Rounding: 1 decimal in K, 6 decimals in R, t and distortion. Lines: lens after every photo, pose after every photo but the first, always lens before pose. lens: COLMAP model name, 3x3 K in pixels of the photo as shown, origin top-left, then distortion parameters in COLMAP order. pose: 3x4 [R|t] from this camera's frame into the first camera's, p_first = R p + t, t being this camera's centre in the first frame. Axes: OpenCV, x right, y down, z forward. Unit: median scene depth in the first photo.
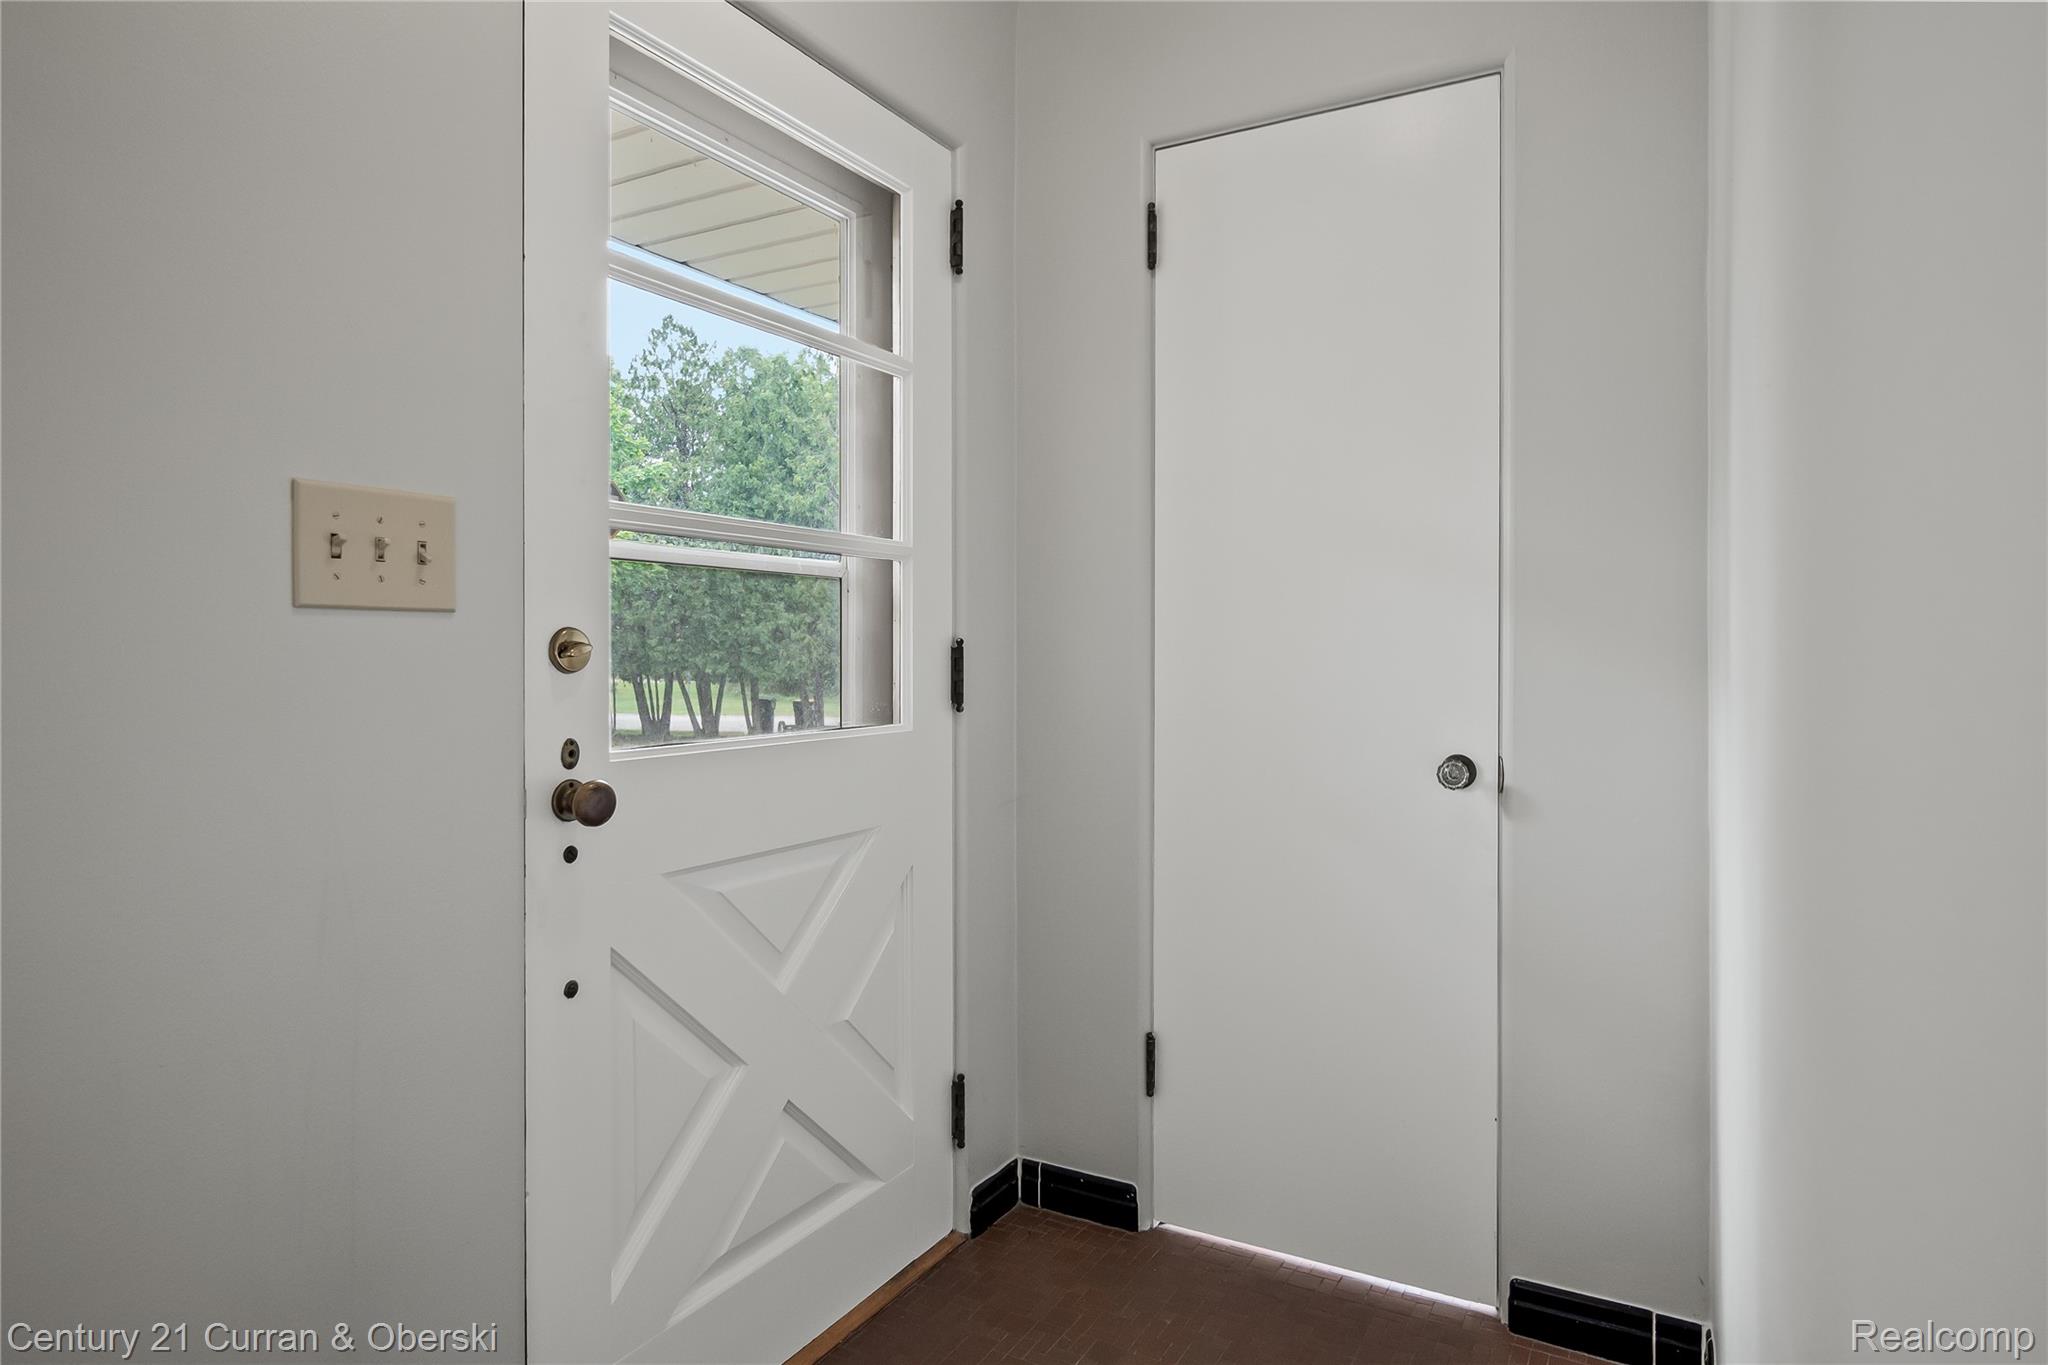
lens RADIAL K [[1150.8, 0, 1019.9], [0, 1150.8, 669.8], [0, 0, 1]] dist [0.002588, -0.000703]
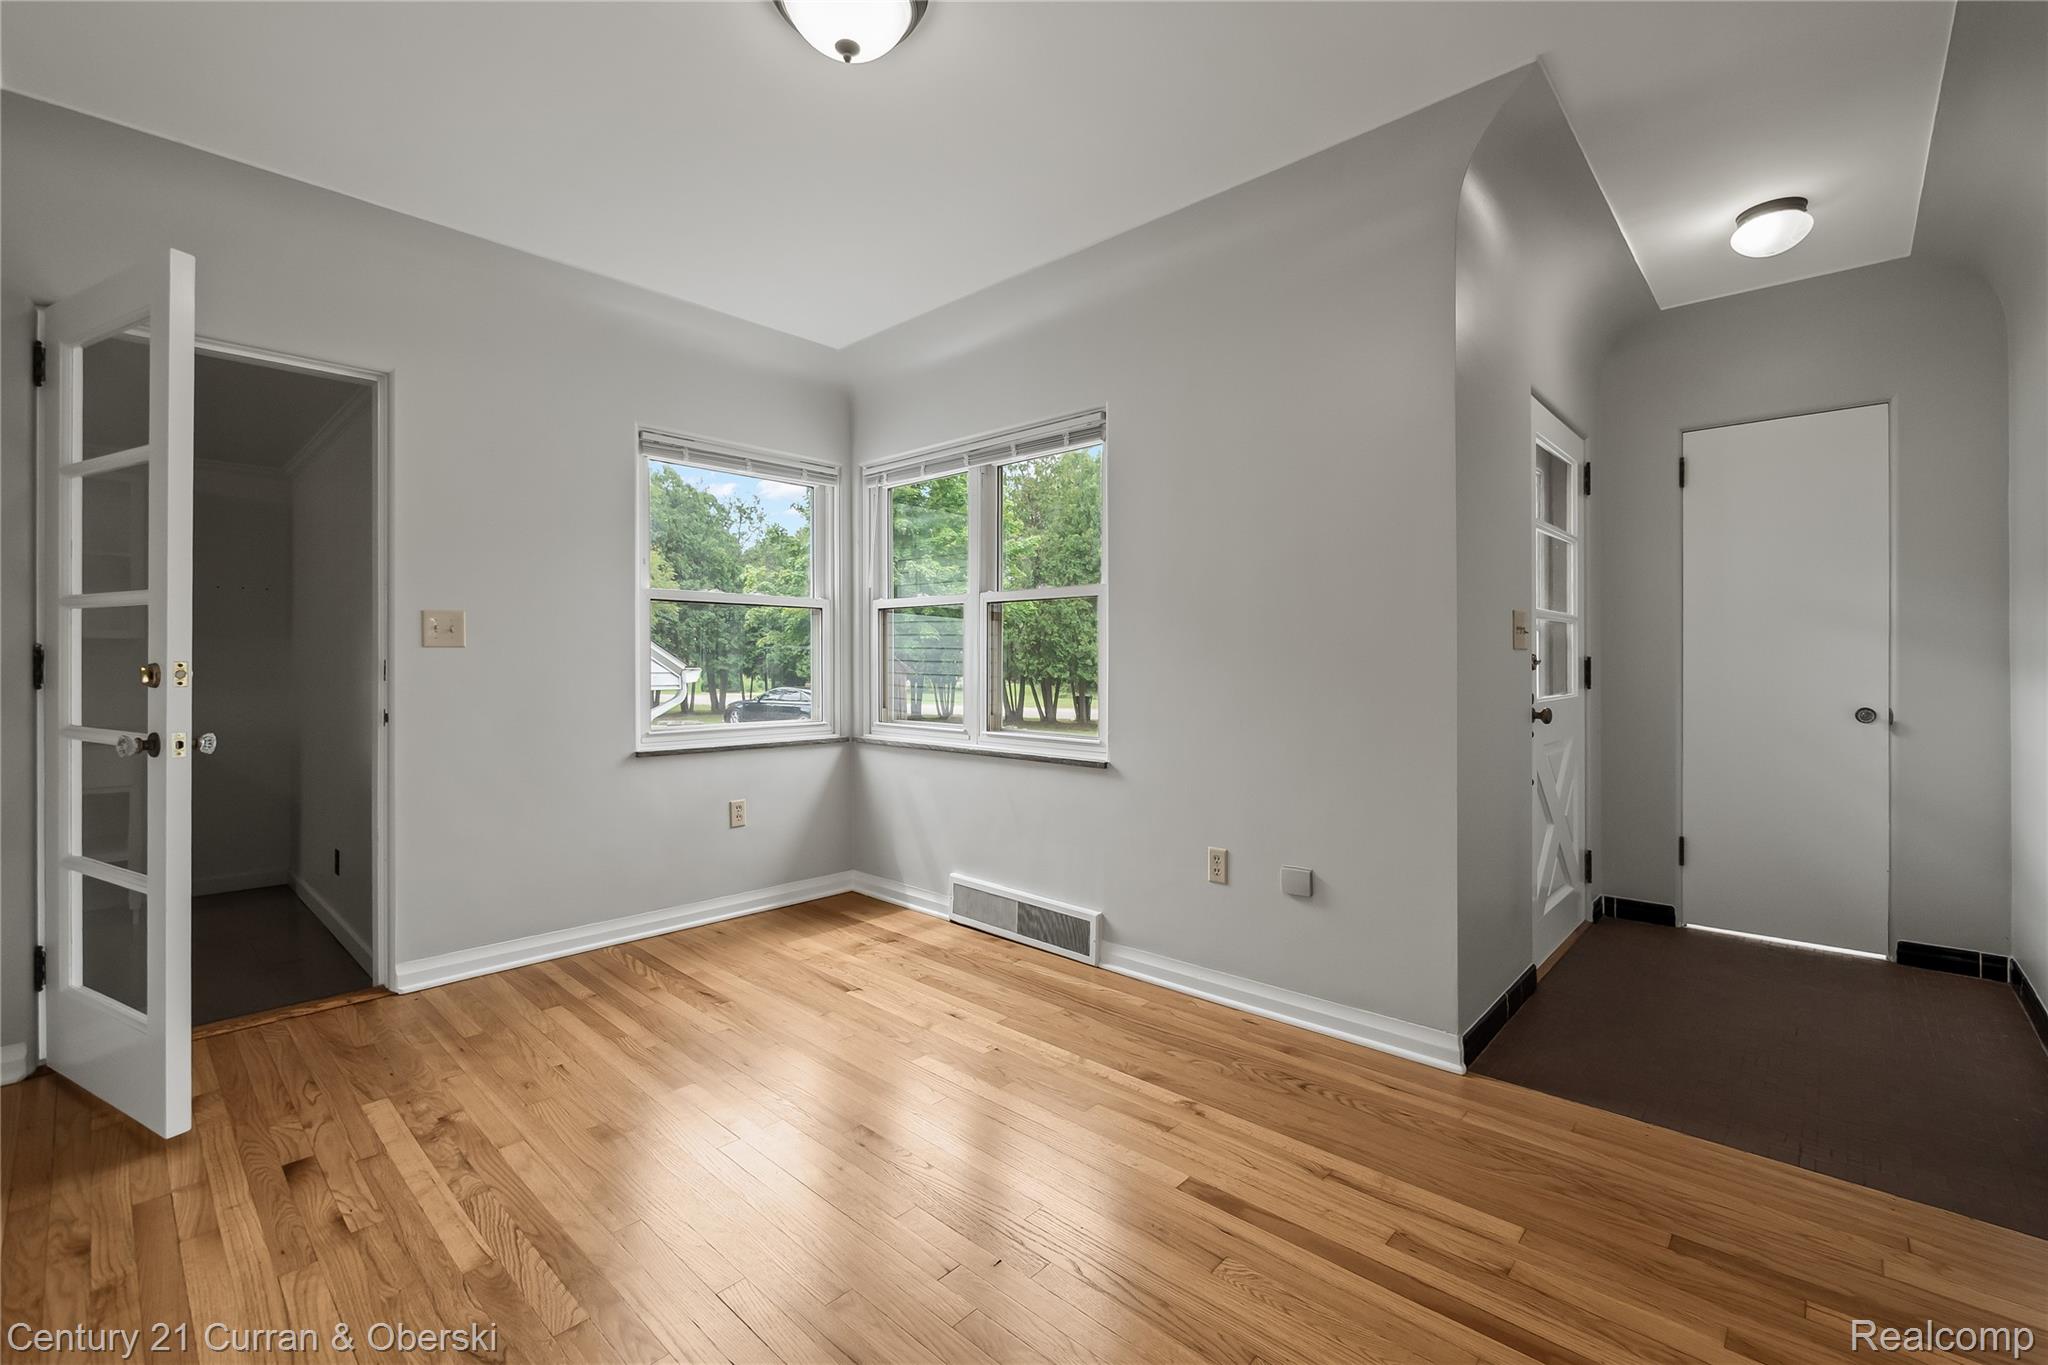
lens RADIAL K [[872.3, 0, 1013.8], [0, 872.3, 673.6], [0, 0, 1]] dist [-0.008547, 0.002878]
pose [[0.974336, -0.002044, -0.225091, -0.739803], [0.001232, 0.999992, -0.003748, 0.010797], [0.225097, 0.003375, 0.974330, -0.879113]]
